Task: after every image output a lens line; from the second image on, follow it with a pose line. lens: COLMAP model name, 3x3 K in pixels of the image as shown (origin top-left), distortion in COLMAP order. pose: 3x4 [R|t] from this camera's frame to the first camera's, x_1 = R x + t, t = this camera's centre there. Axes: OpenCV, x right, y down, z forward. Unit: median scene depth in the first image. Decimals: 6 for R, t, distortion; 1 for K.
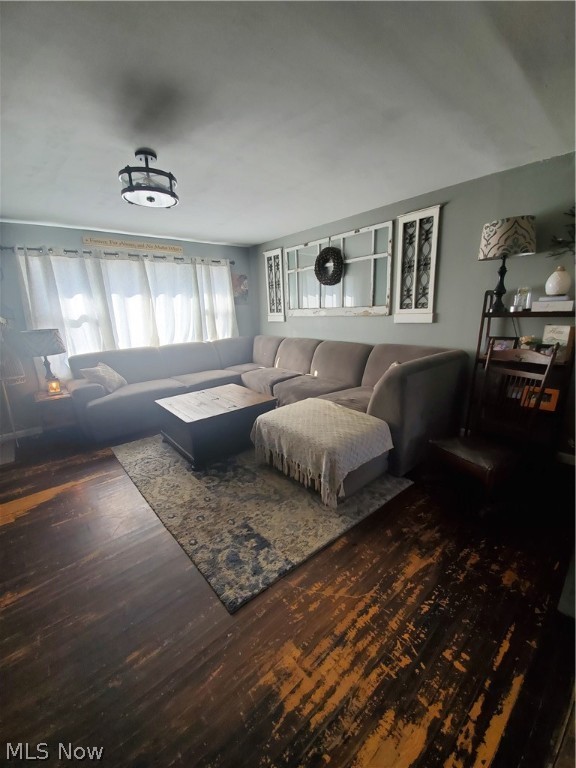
lens RADIAL K [[311.3, 0, 288.0], [0, 311.3, 384.0], [0, 0, 1]] dist [0.000698, -0.000077]
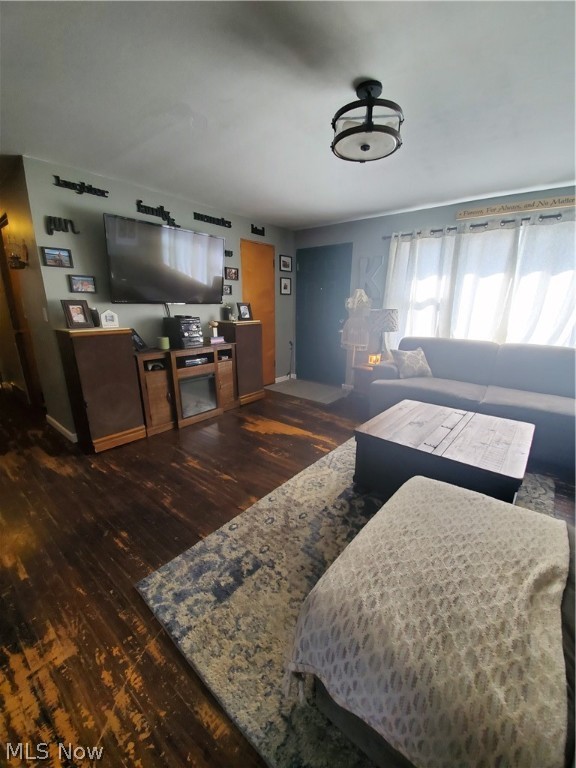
lens RADIAL K [[299.3, 0, 288.0], [0, 299.3, 384.0], [0, 0, 1]] dist [0.010262, -0.014586]
pose [[0.176998, 0.297493, -0.938173, 0.447831], [-0.249630, 0.935623, 0.249589, -0.181020], [0.952028, 0.190020, 0.239867, 0.795482]]
